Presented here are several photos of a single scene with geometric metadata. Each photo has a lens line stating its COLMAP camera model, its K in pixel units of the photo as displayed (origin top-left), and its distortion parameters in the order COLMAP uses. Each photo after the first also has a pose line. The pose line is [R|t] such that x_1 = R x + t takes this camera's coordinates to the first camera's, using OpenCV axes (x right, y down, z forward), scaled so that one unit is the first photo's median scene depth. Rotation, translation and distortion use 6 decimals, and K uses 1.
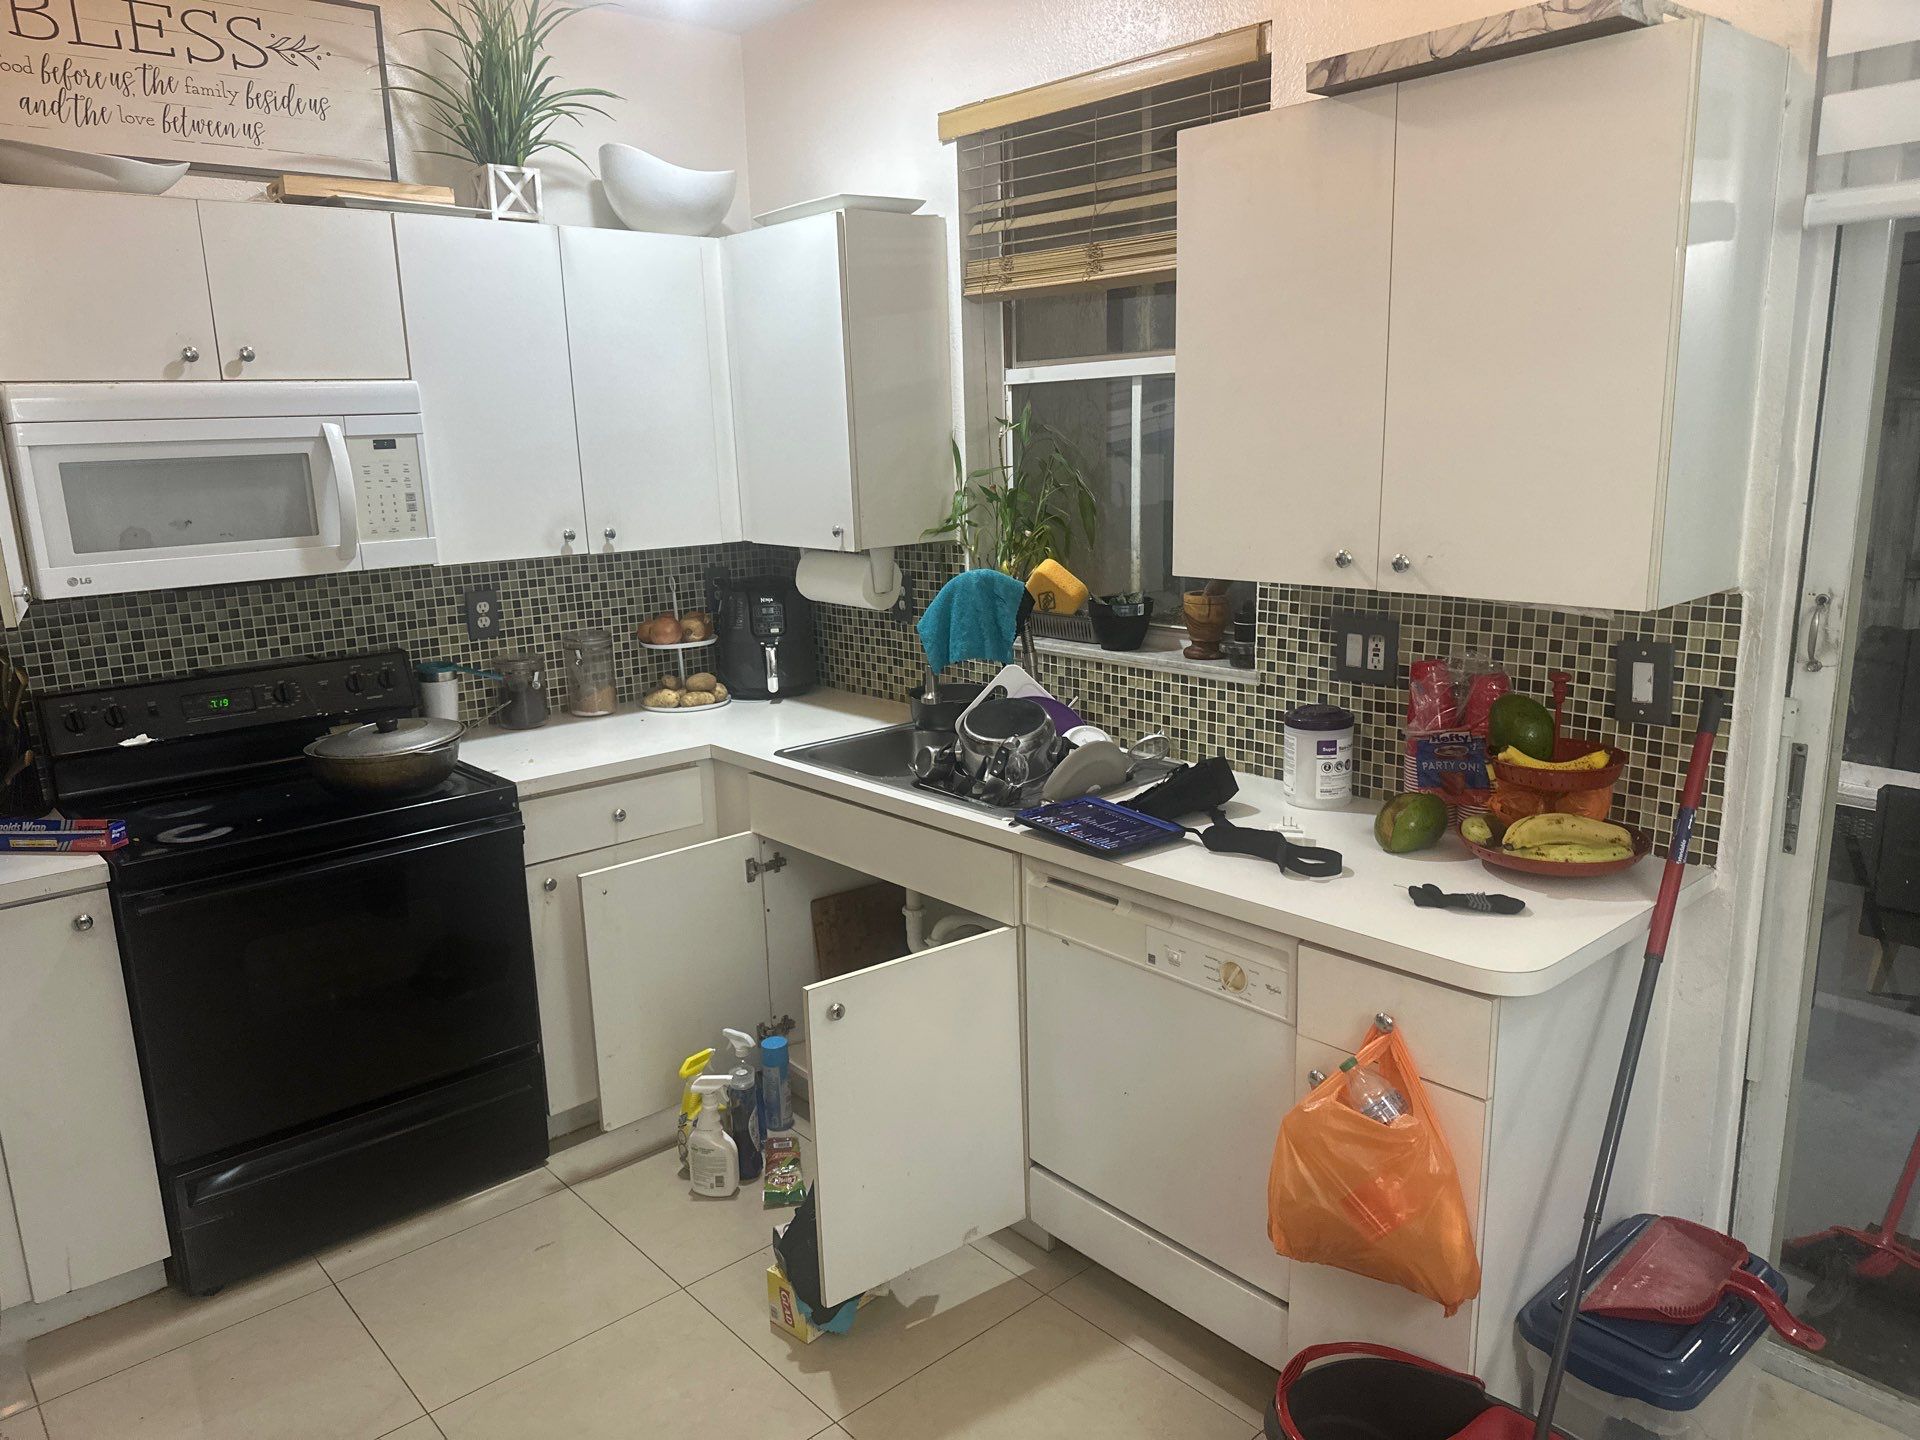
lens RADIAL K [[1354.7, 0, 960.0], [0, 1354.7, 720.0], [0, 0, 1]] dist [0.044512, -0.059095]
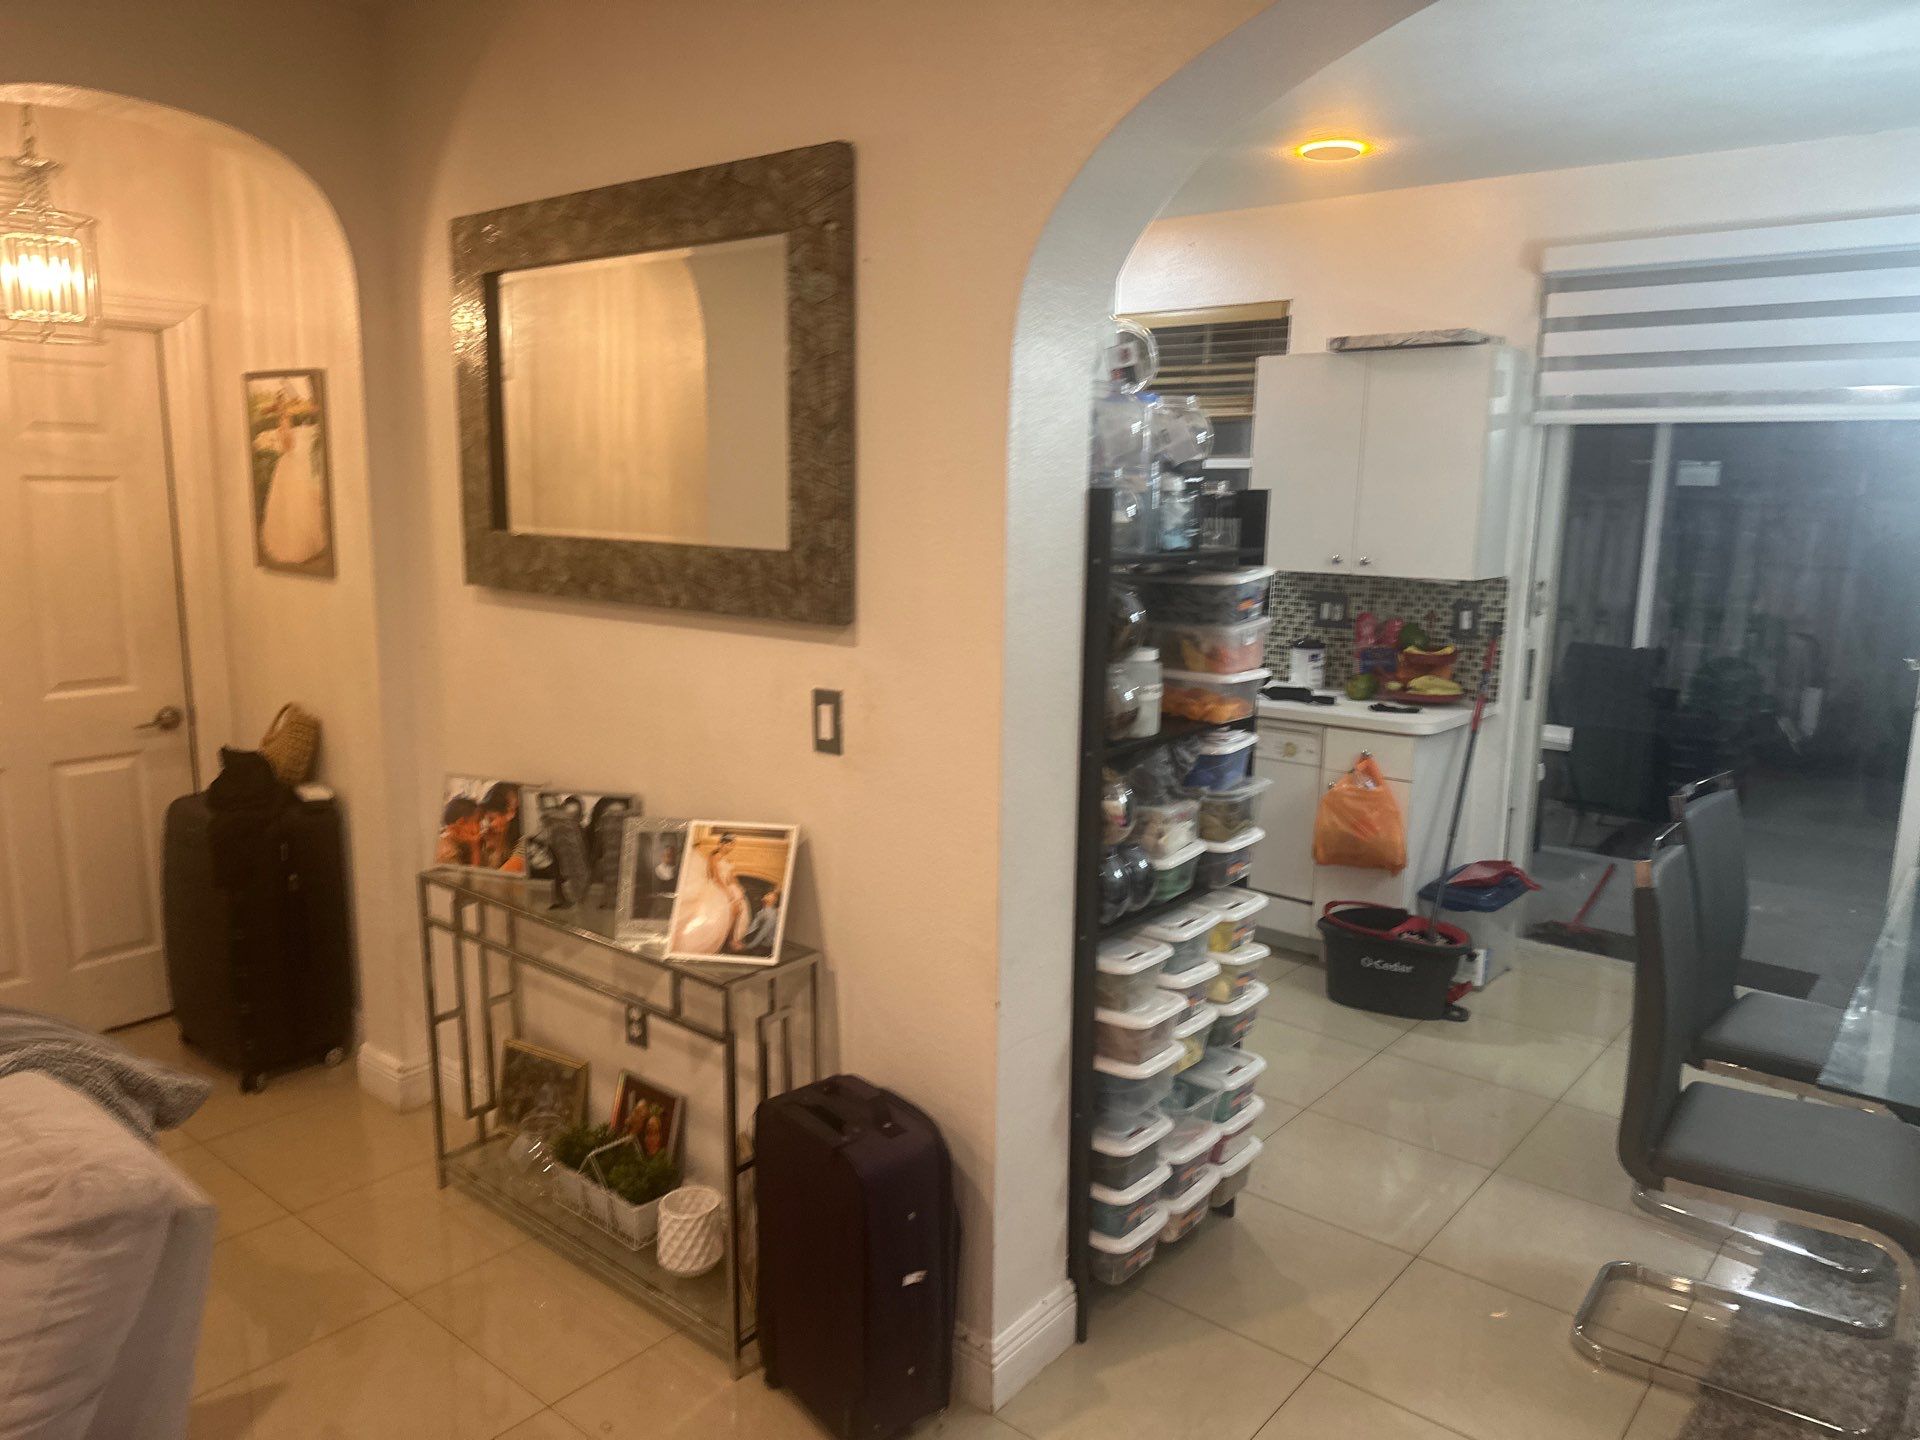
lens RADIAL K [[1354.7, 0, 960.0], [0, 1354.7, 720.0], [0, 0, 1]] dist [0.044512, -0.059095]
pose [[0.987675, 0.024851, 0.154536, -0.490819], [-0.016219, 0.998250, -0.056873, 0.208170], [-0.155678, 0.053666, 0.986349, -0.789592]]
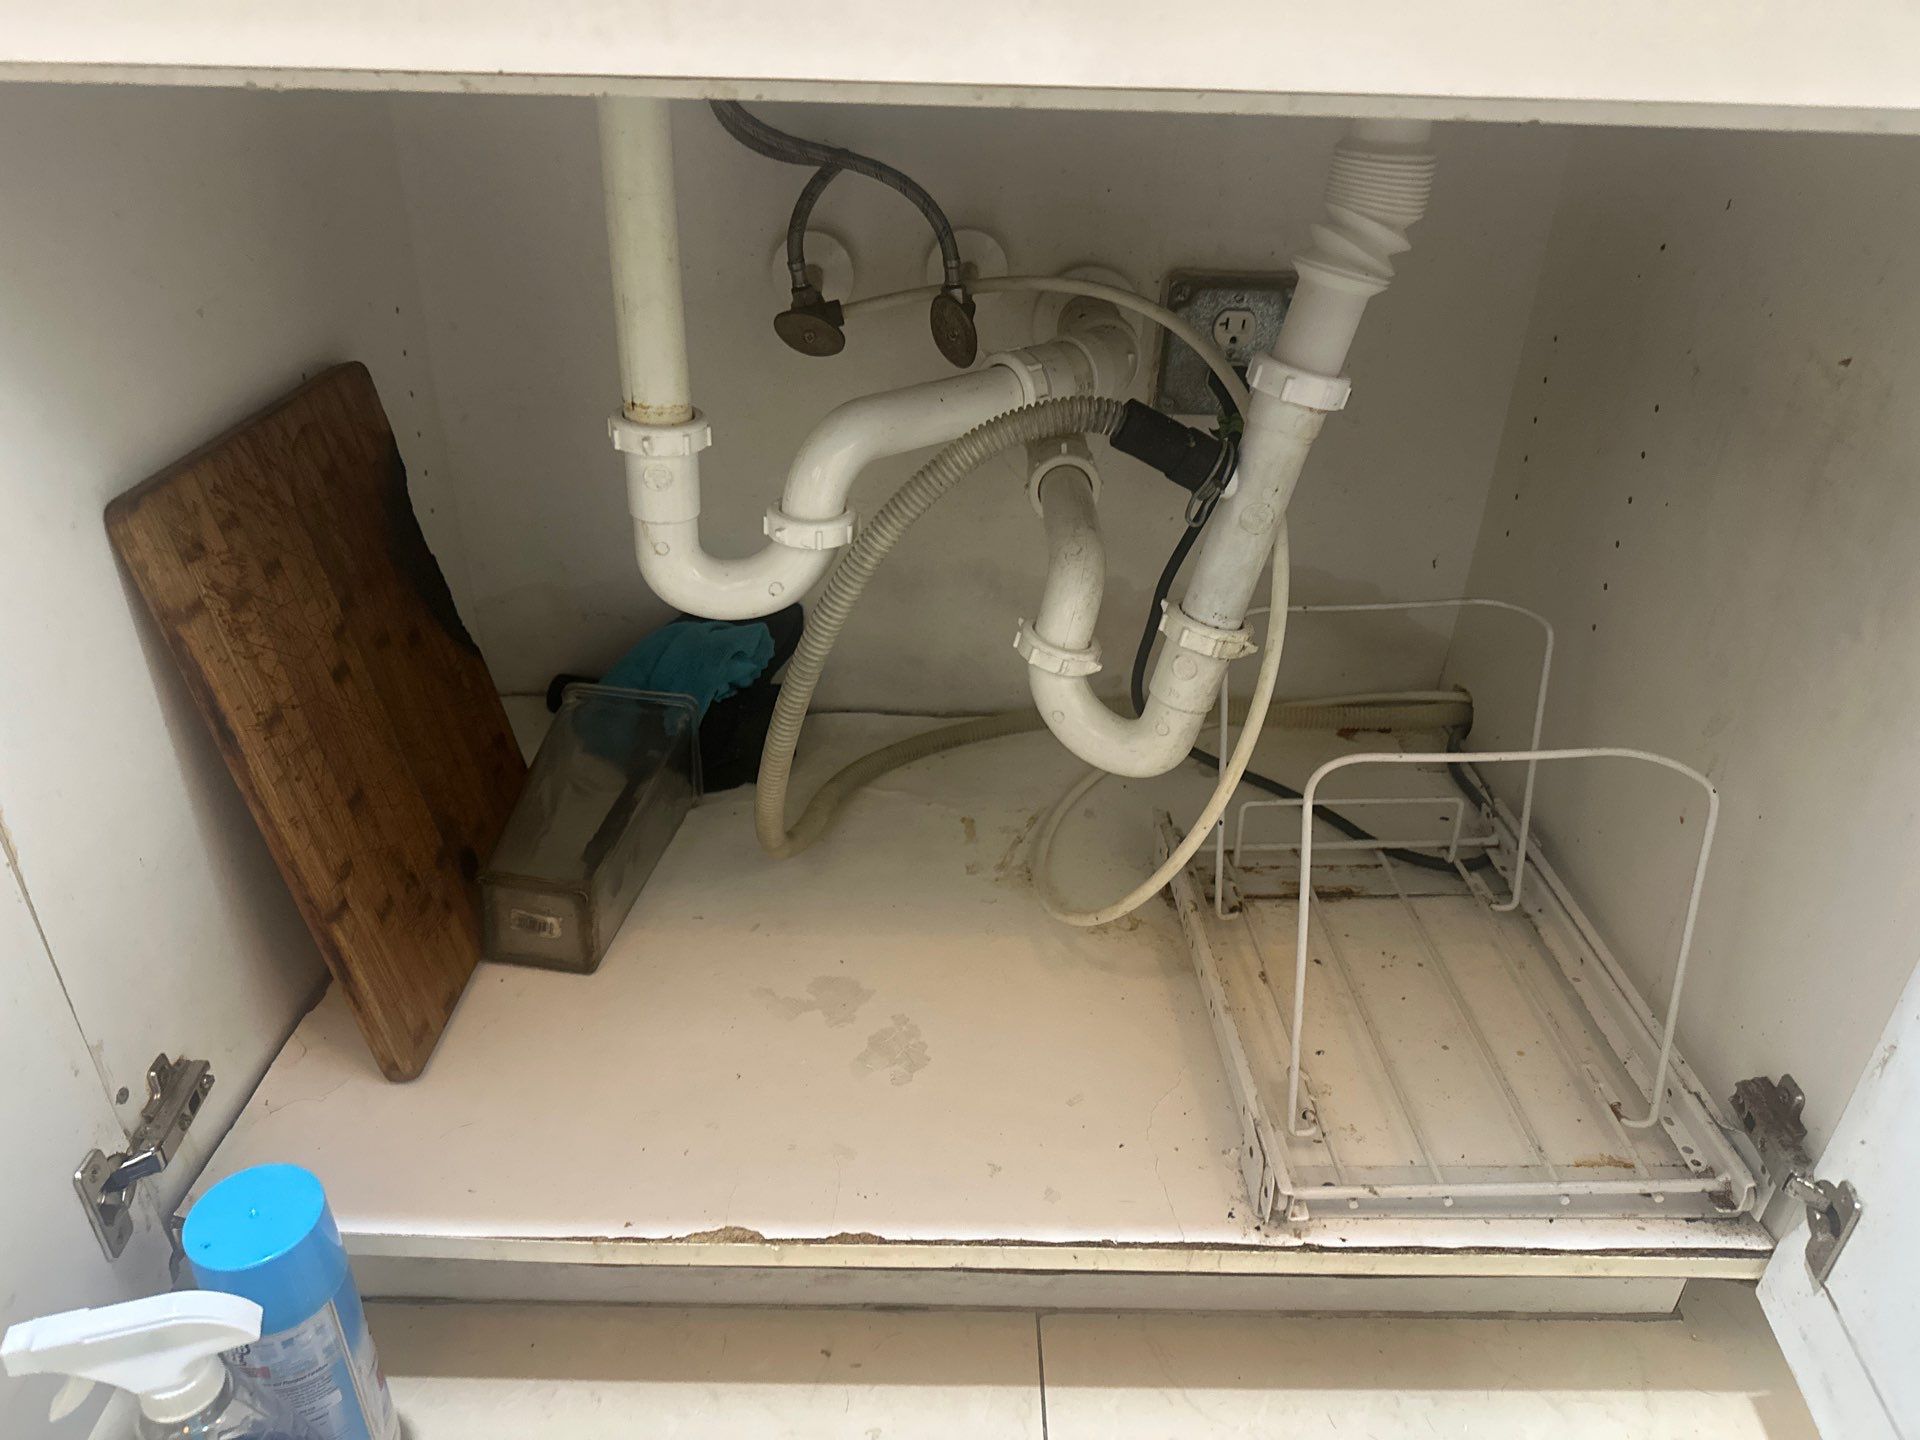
lens RADIAL K [[1340.5, 0, 952.2], [0, 1340.5, 721.2], [0, 0, 1]] dist [0.045505, -0.084589]
pose [[0.650074, -0.337724, 0.680696, -0.214689], [0.114706, 0.929154, 0.351449, 0.132159], [-0.751164, -0.150388, 0.642757, 0.956885]]
